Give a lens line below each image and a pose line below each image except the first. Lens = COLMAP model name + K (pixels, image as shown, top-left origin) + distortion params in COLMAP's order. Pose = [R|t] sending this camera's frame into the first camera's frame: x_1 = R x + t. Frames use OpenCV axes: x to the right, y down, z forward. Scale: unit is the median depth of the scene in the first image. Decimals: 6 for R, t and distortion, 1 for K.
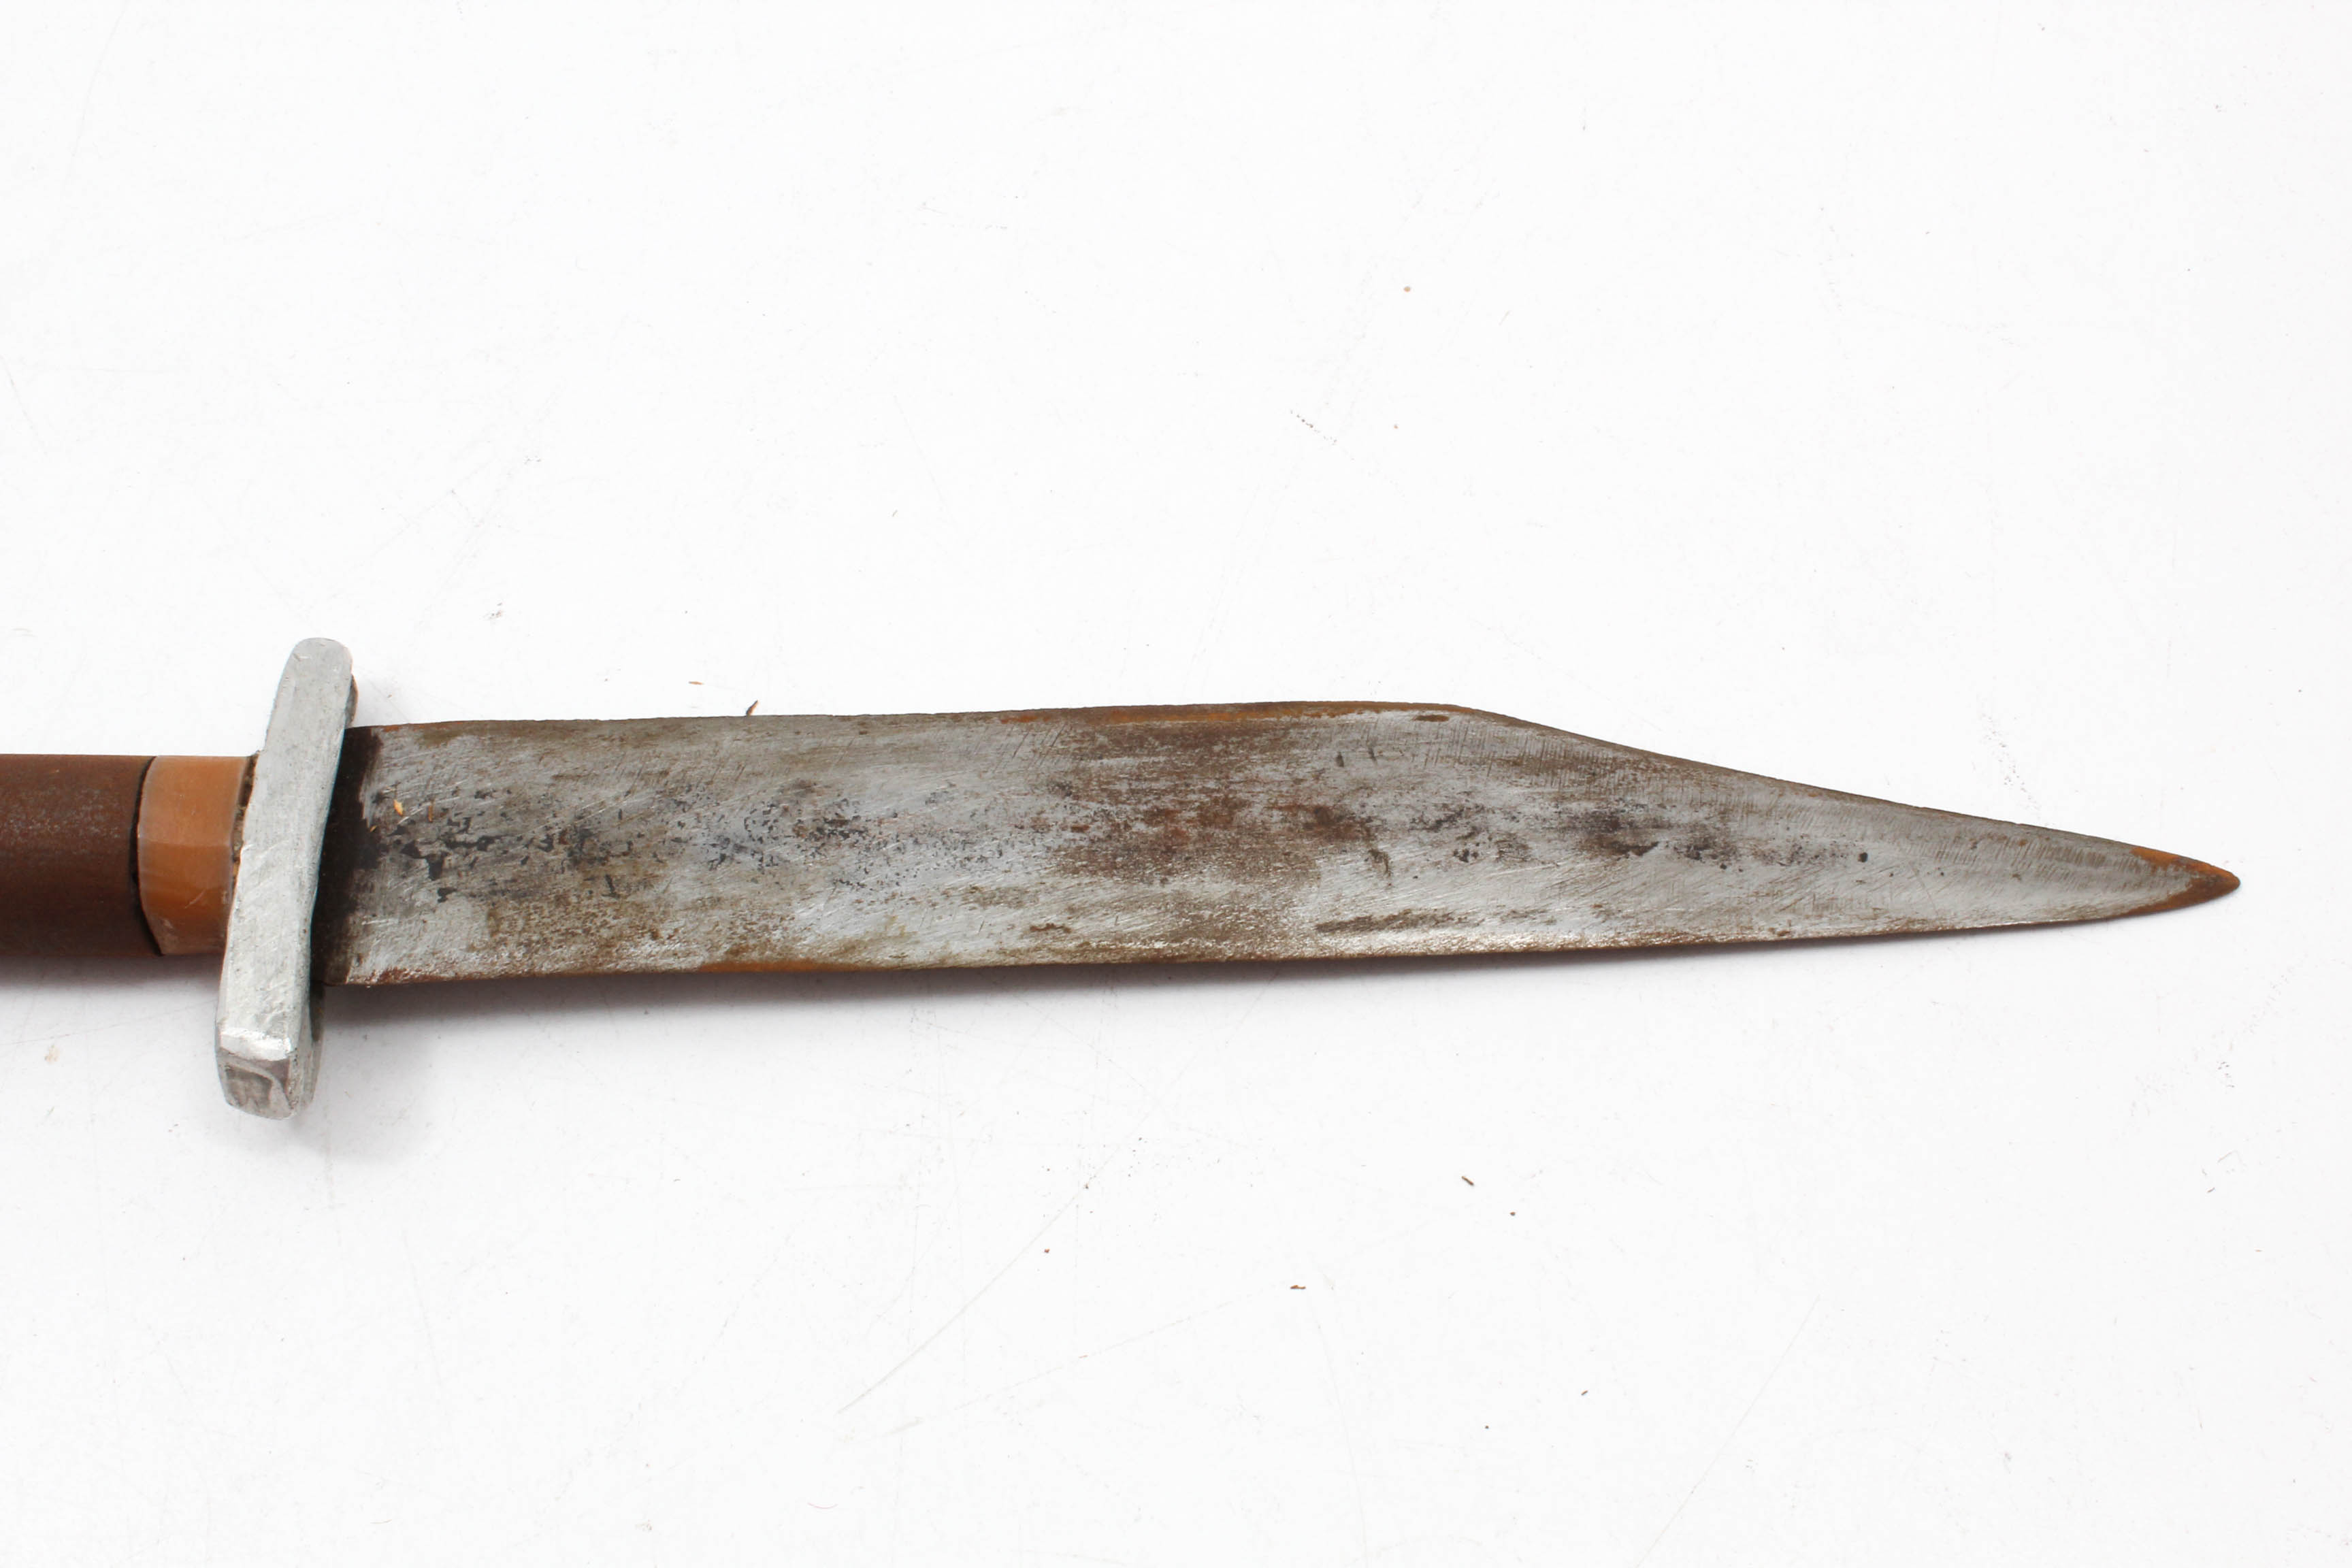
lens RADIAL K [[2838.5, 0, 1176.0], [0, 2838.5, 784.0], [0, 0, 1]] dist [-0.108097, 0.040551]
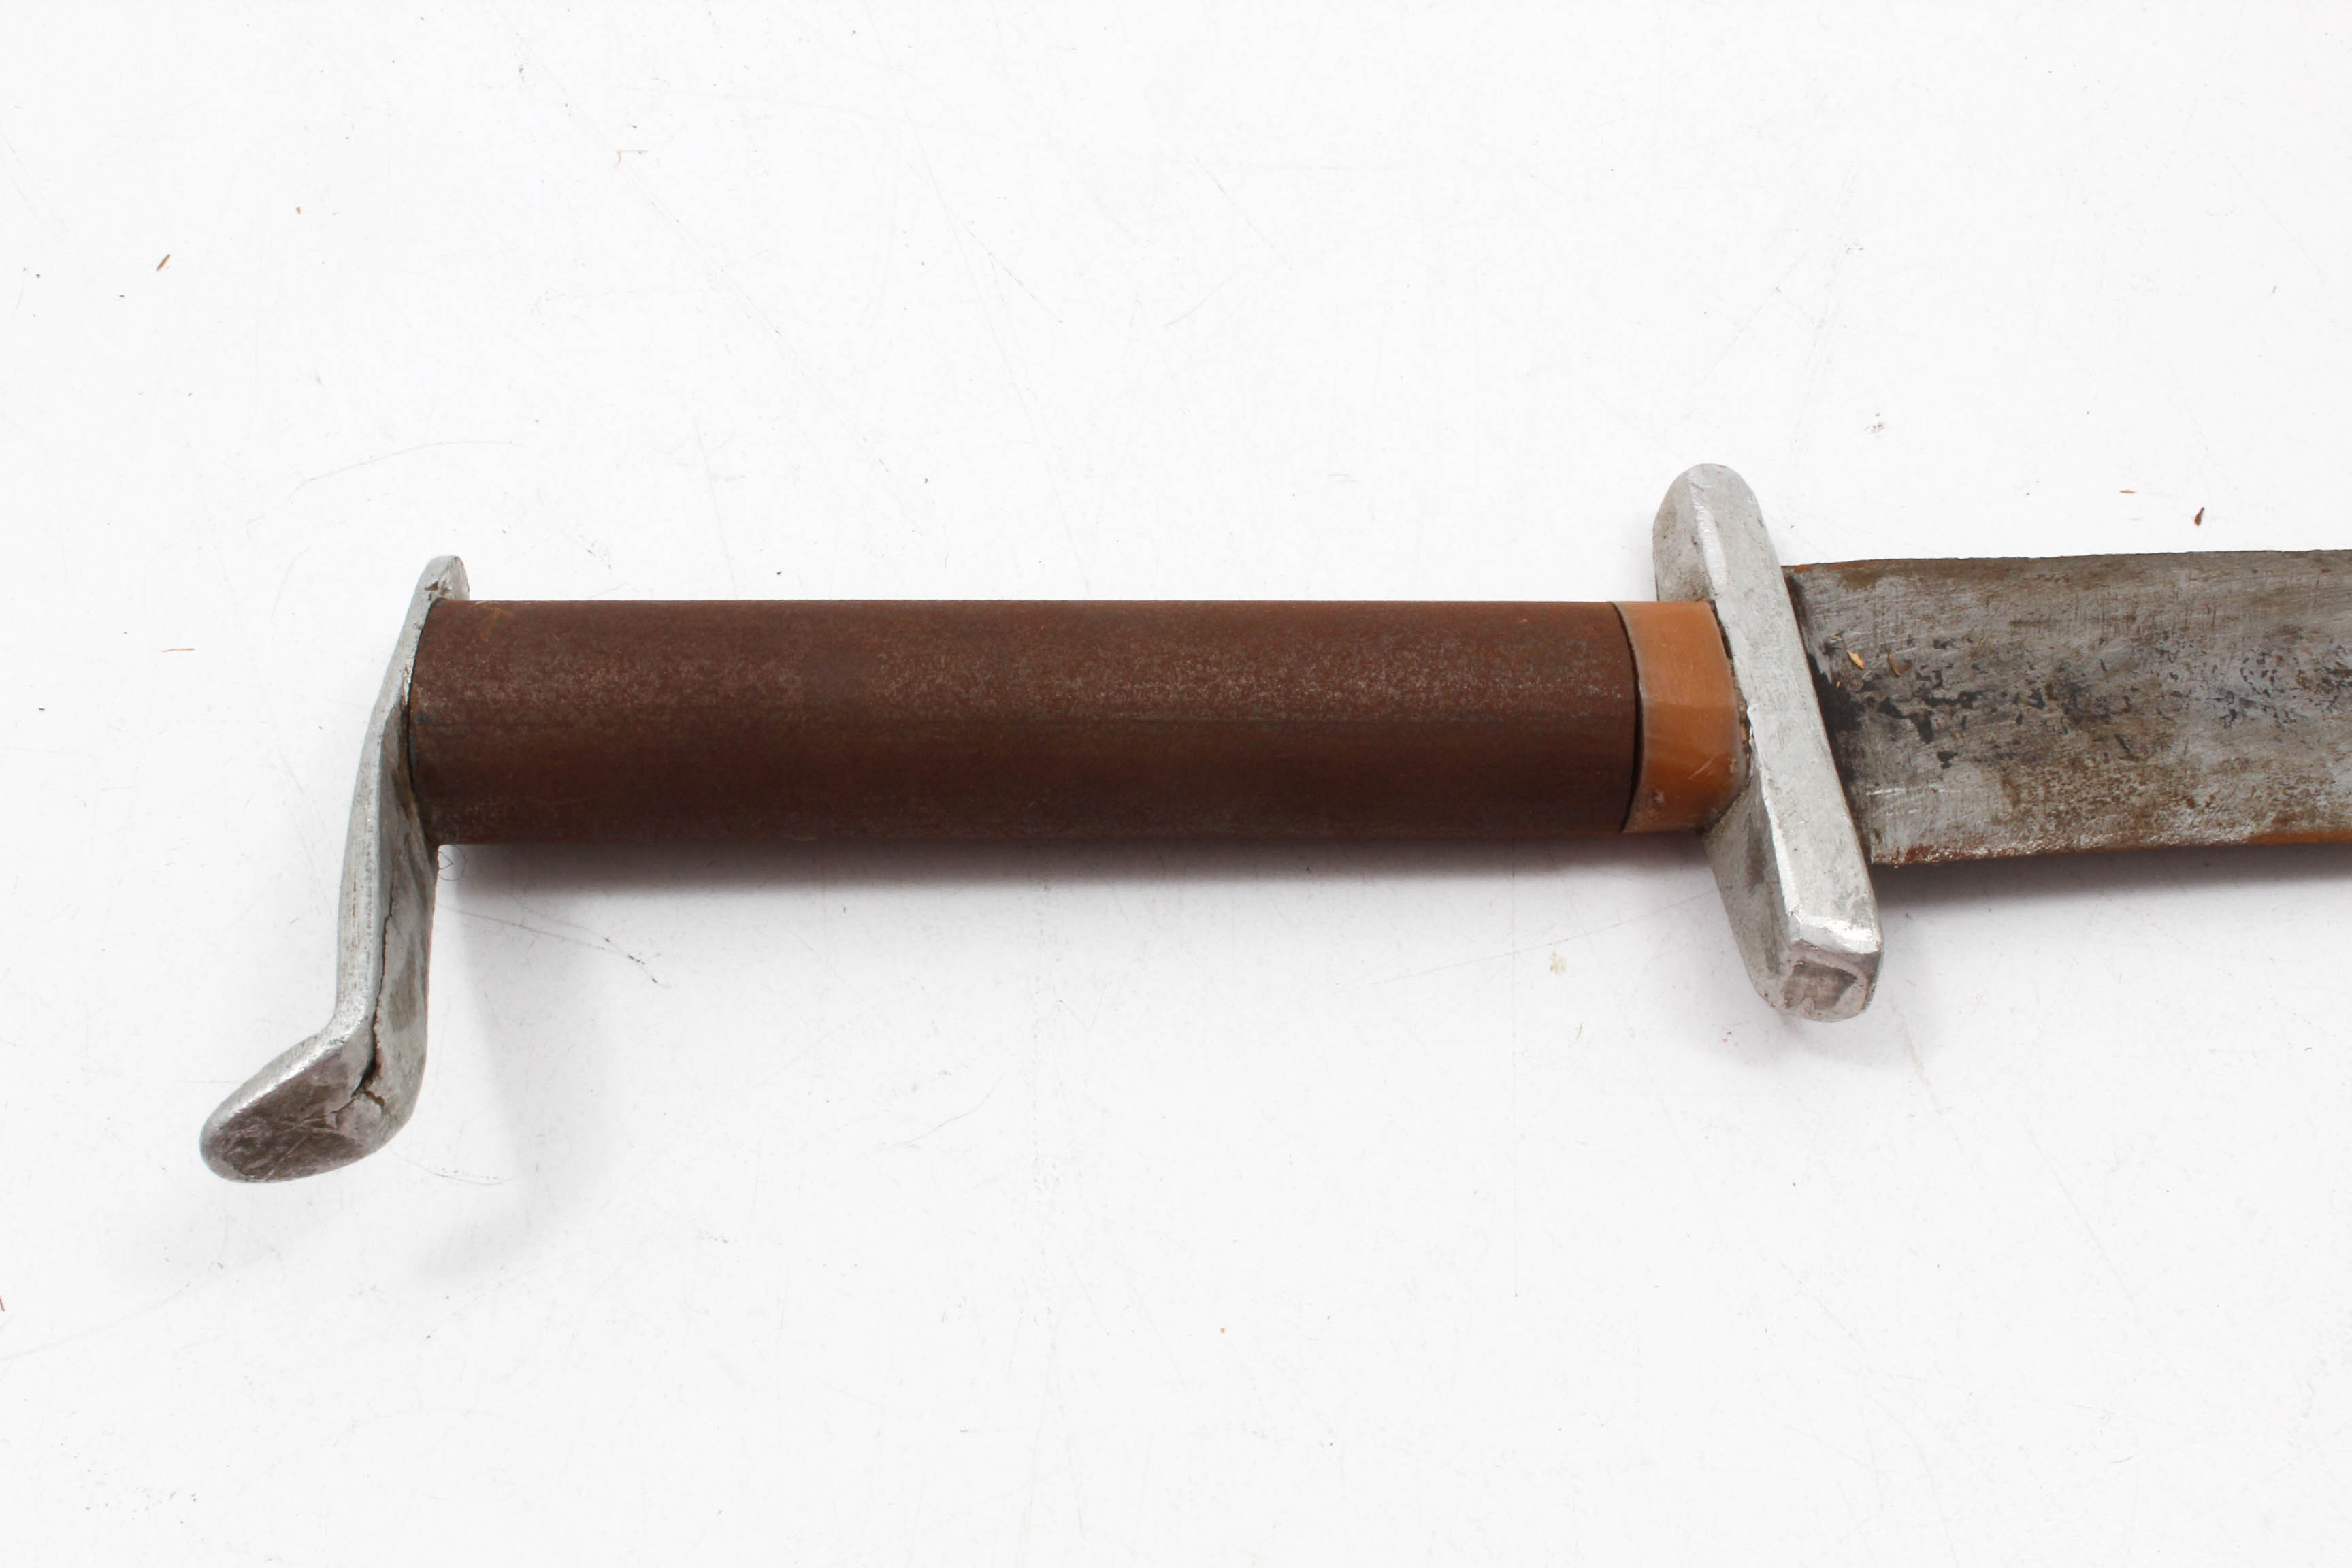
lens RADIAL K [[3192.8, 0, 1176.0], [0, 3192.8, 784.0], [0, 0, 1]] dist [-0.053428, 0.045246]
pose [[0.999201, -0.010879, 0.038467, -0.523236], [0.009101, 0.998896, 0.046083, -0.000544], [-0.038926, -0.045696, 0.998197, 0.029771]]
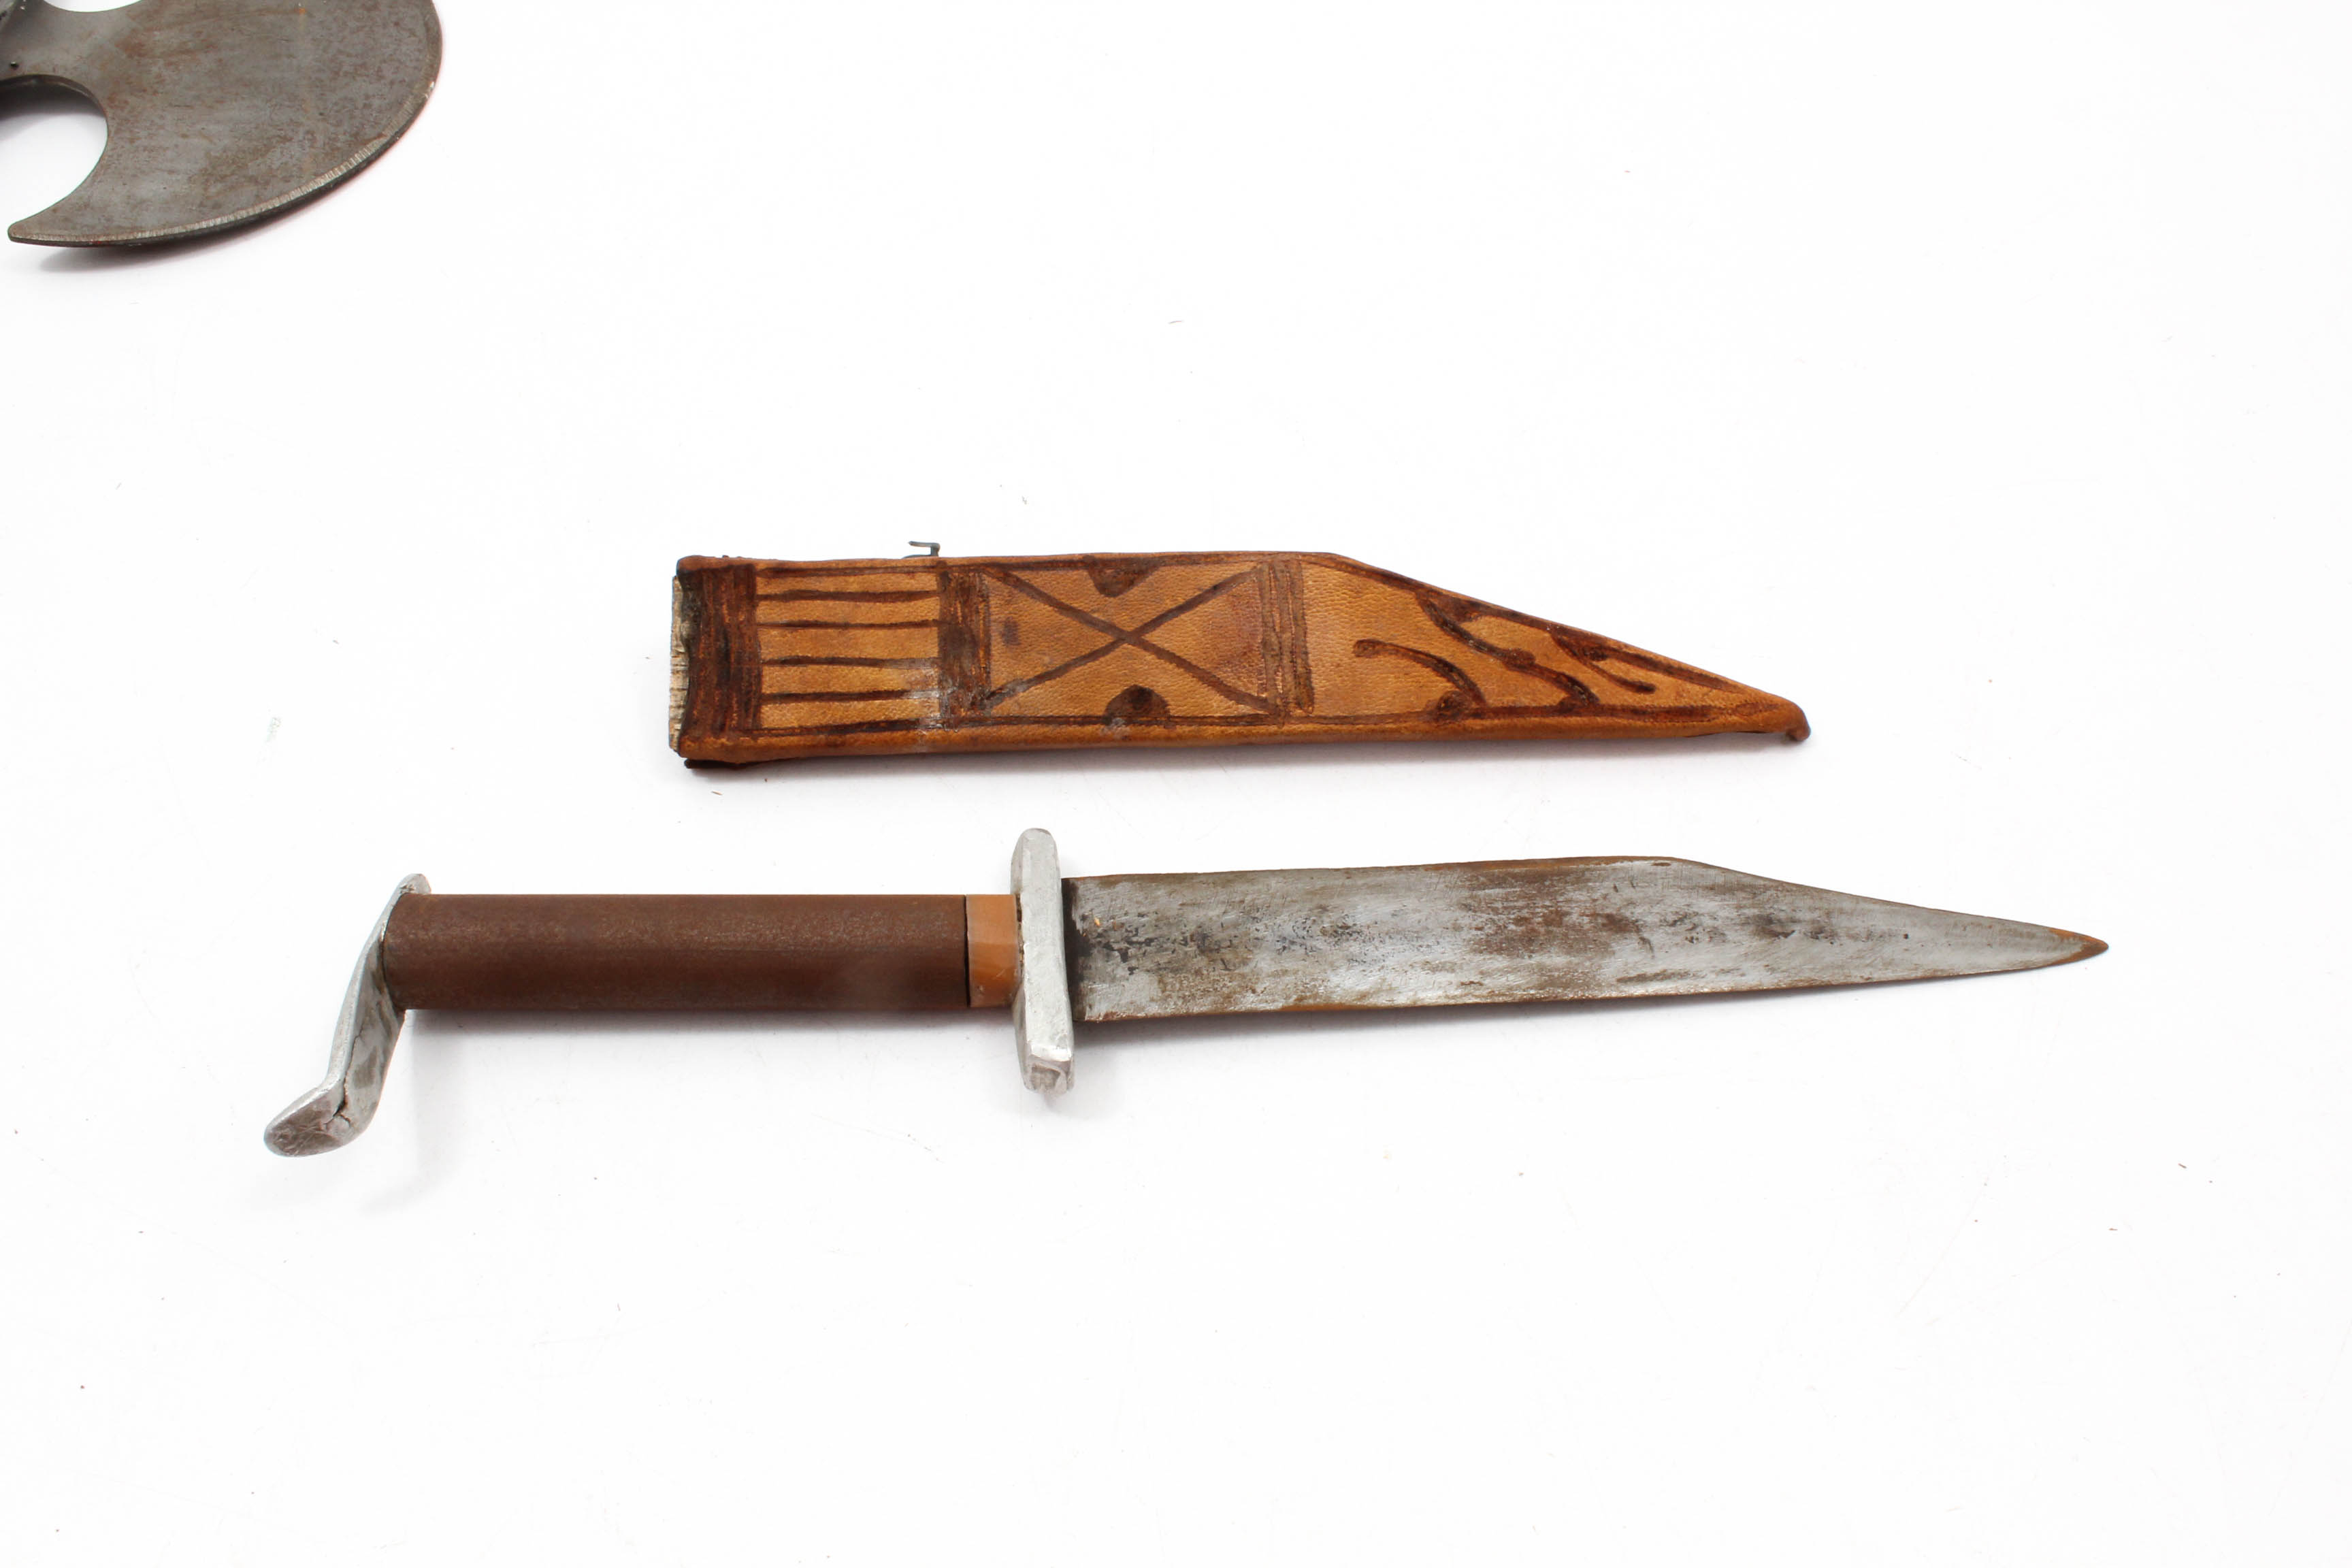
lens RADIAL K [[2097.2, 0, 1176.0], [0, 2097.2, 784.0], [0, 0, 1]] dist [-0.179034, 0.150340]
pose [[0.999782, -0.014417, 0.015104, -0.244977], [0.015655, 0.996228, -0.085352, 0.034499], [-0.013817, 0.085570, 0.996236, -0.310284]]
